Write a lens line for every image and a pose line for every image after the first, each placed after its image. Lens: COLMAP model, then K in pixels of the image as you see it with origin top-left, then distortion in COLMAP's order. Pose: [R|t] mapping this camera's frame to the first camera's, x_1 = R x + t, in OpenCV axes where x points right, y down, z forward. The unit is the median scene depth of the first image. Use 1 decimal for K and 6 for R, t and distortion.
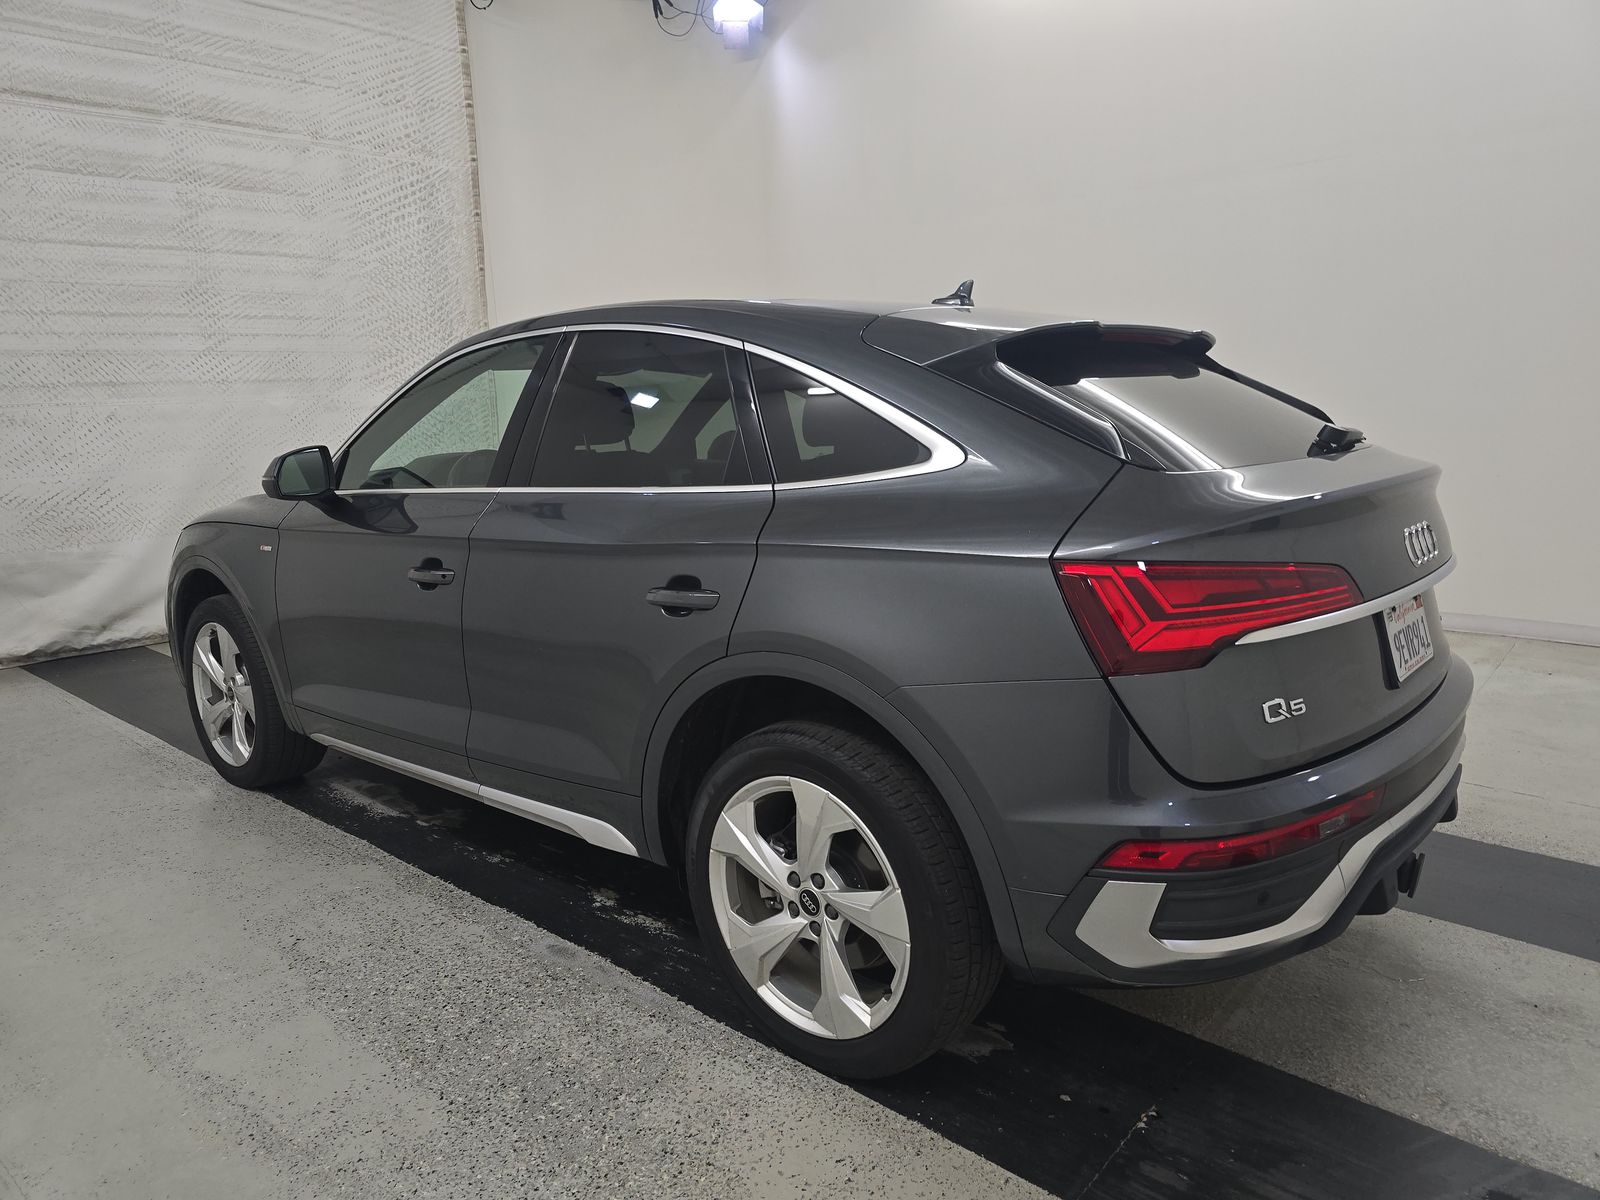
lens RADIAL K [[1064.7, 0, 808.3], [0, 1064.7, 641.4], [0, 0, 1]] dist [0.031679, -0.026242]
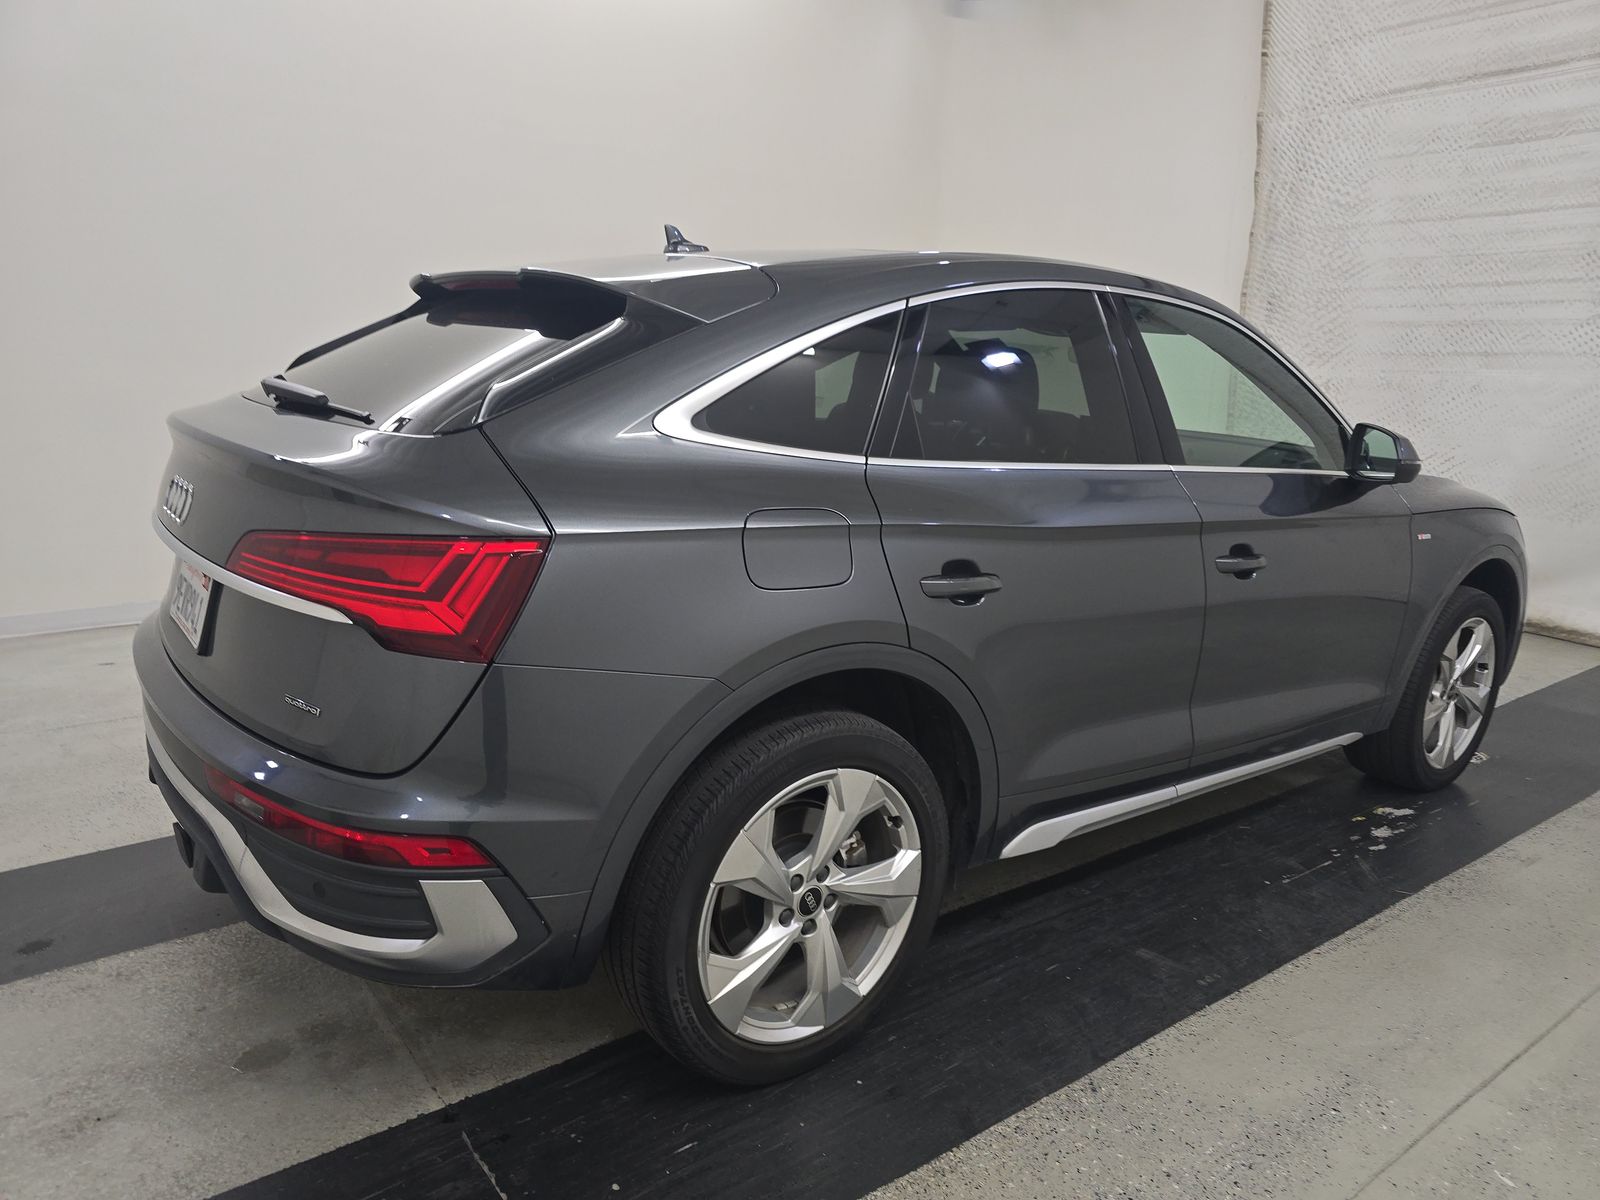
lens RADIAL K [[1075.5, 0, 823.4], [0, 1075.5, 637.2], [0, 0, 1]] dist [0.048964, -0.033005]
pose [[-0.200928, 0.264381, -0.943255, 0.504779], [-0.251909, 0.916566, 0.310561, -0.156691], [0.946662, 0.300015, -0.117564, 0.608225]]
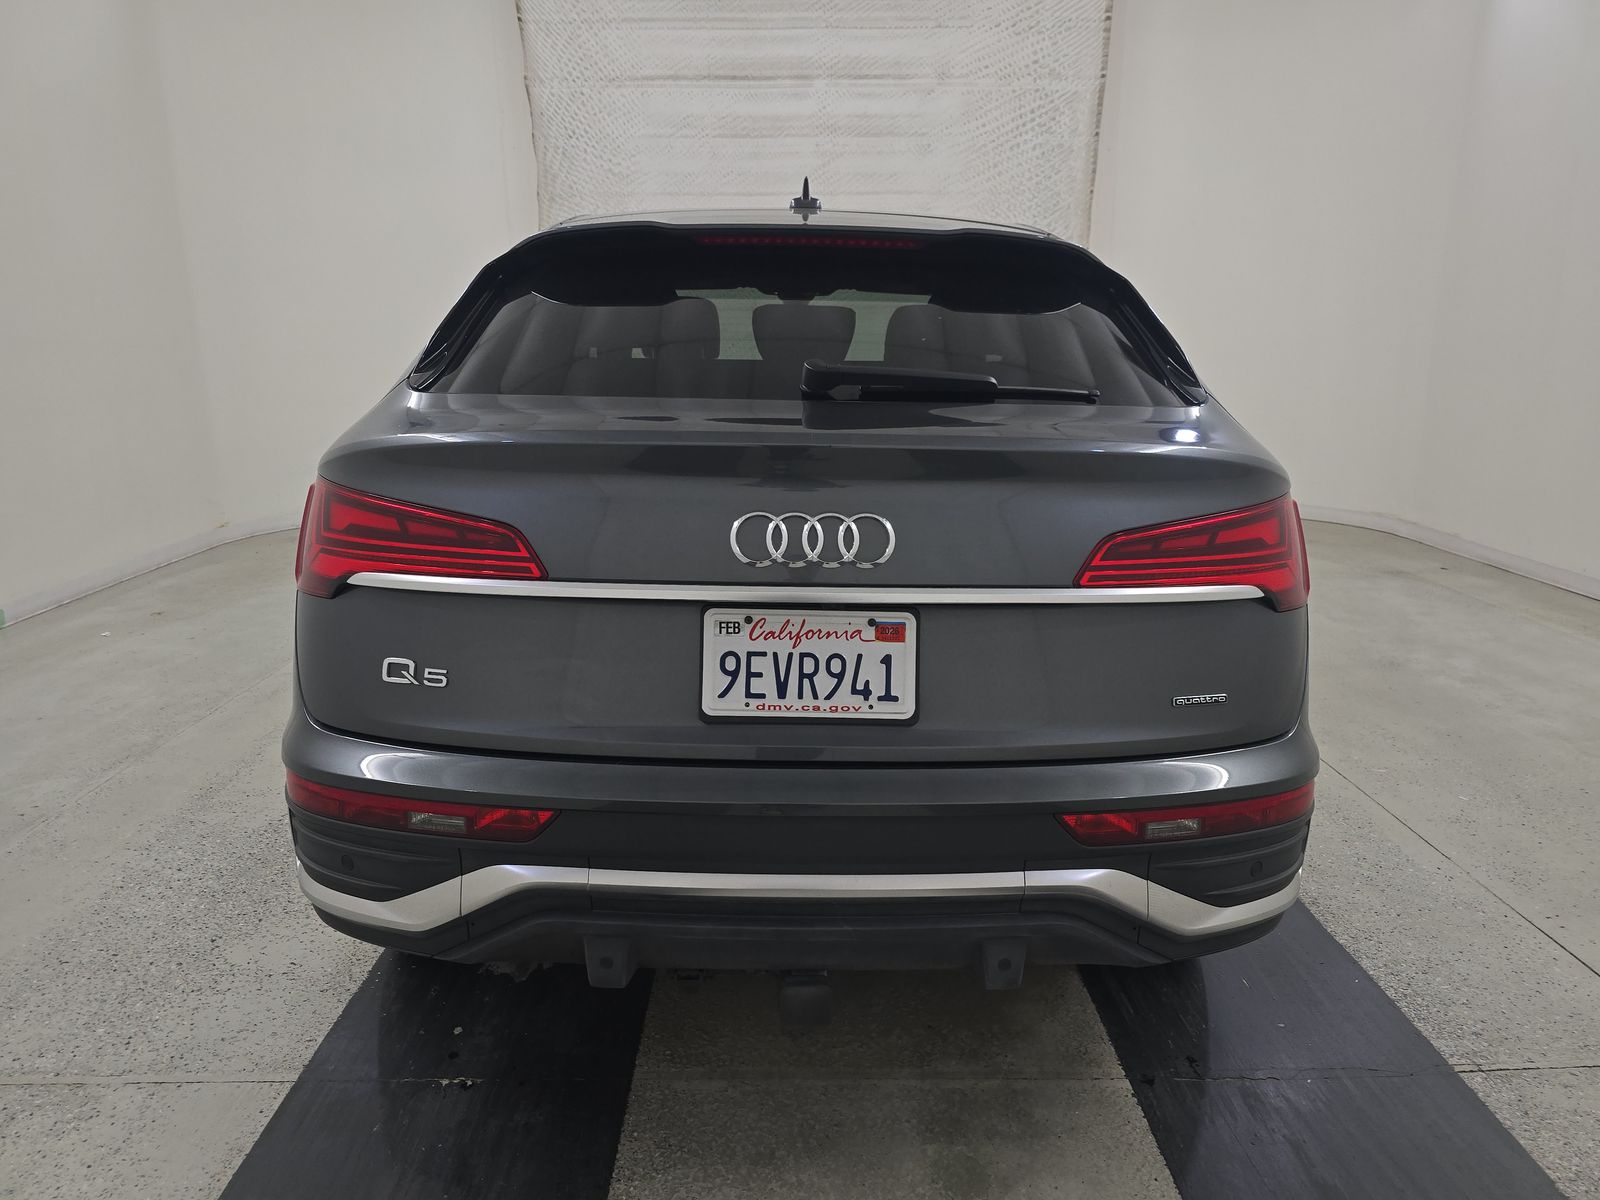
lens RADIAL K [[1064.7, 0, 808.3], [0, 1064.7, 641.4], [0, 0, 1]] dist [0.031679, -0.026242]
pose [[0.665244, 0.232623, -0.709462, 0.381829], [-0.191430, 0.971603, 0.139077, -0.043322], [0.721668, 0.043292, 0.690884, 0.190440]]
